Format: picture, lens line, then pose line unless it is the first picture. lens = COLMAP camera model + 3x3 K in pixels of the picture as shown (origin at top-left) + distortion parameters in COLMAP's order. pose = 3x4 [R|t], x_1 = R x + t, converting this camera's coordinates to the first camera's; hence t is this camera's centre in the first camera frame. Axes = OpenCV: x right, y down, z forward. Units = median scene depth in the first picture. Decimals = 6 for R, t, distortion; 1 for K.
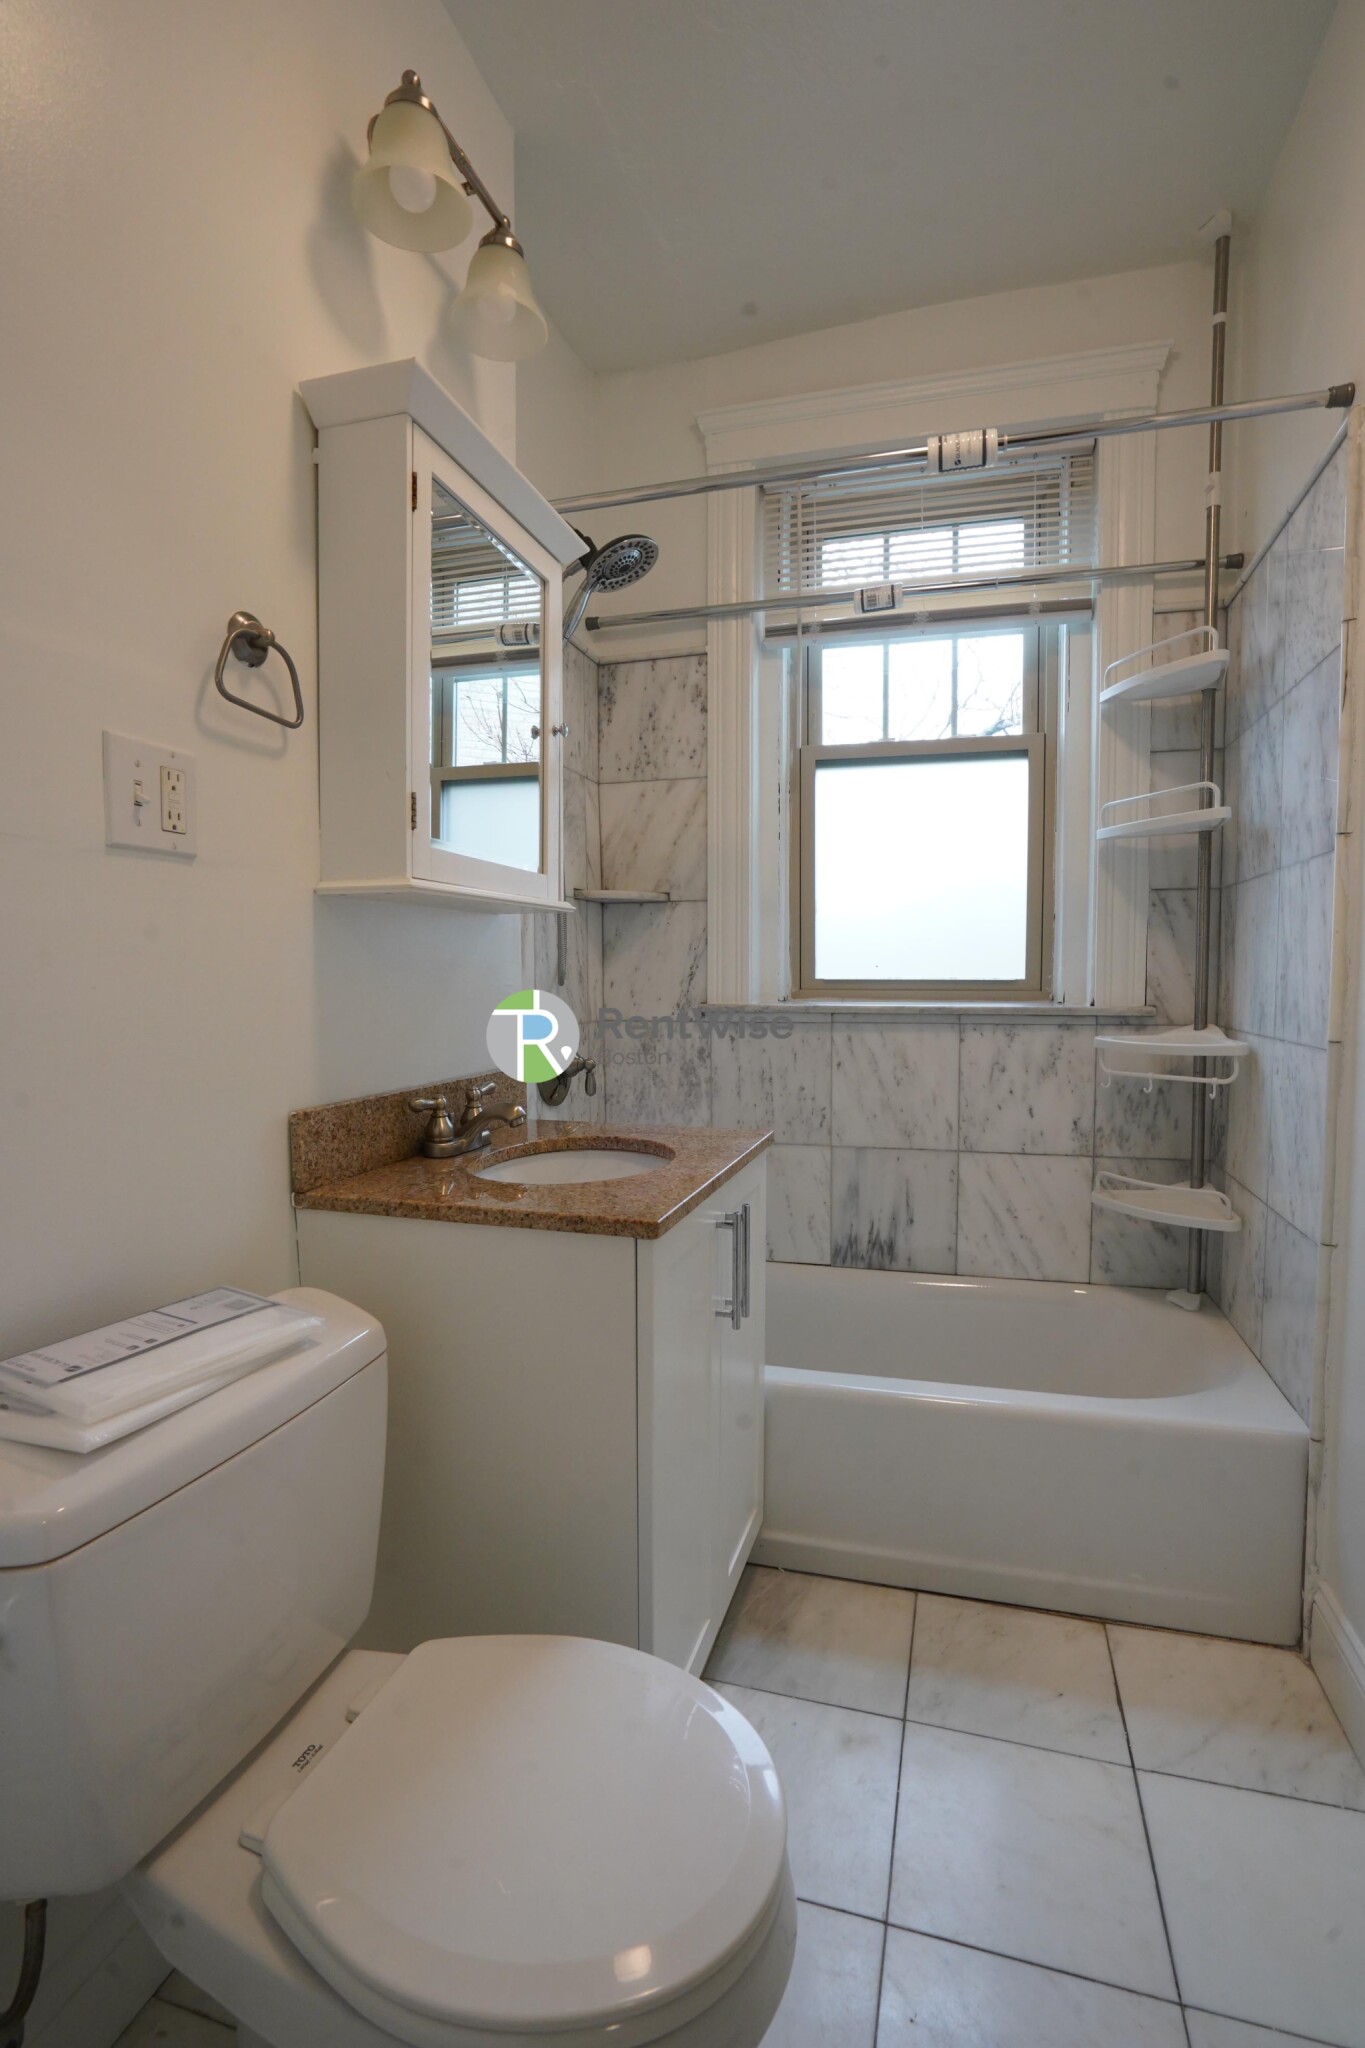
lens RADIAL K [[947.3, 0, 682.5], [0, 947.3, 1024.0], [0, 0, 1]] dist [-0.055321, 0.020787]
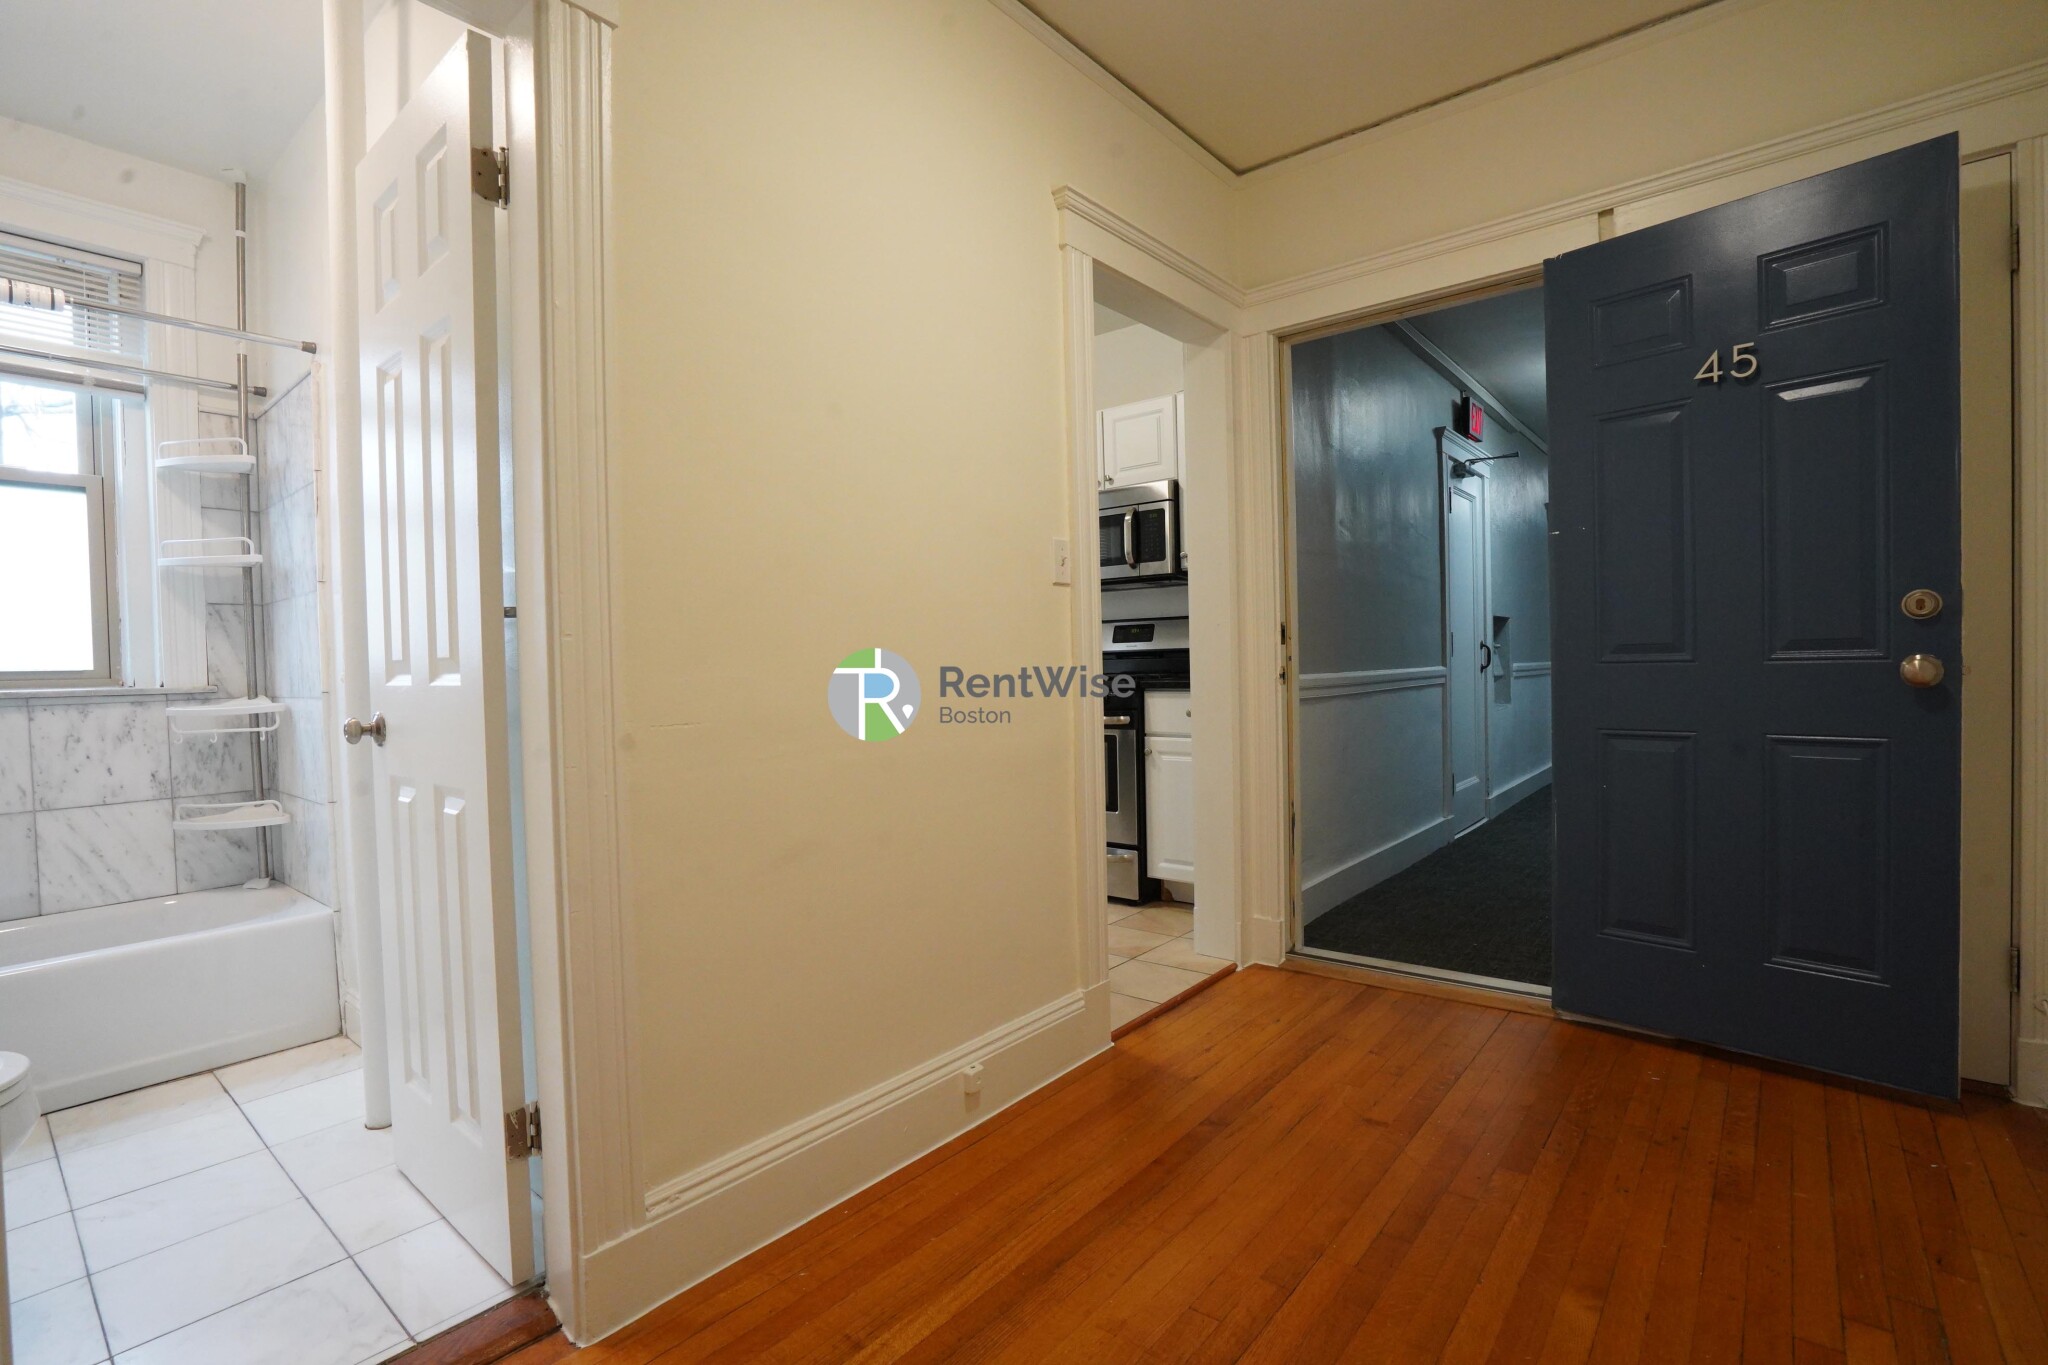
lens RADIAL K [[947.3, 0, 1020.0], [0, 947.3, 690.6], [0, 0, 1]] dist [-0.055321, 0.020787]
pose [[0.387958, -0.033861, 0.921055, -0.314895], [0.073975, 0.997245, 0.005503, 0.073403], [-0.918704, 0.066000, 0.389394, -0.681836]]
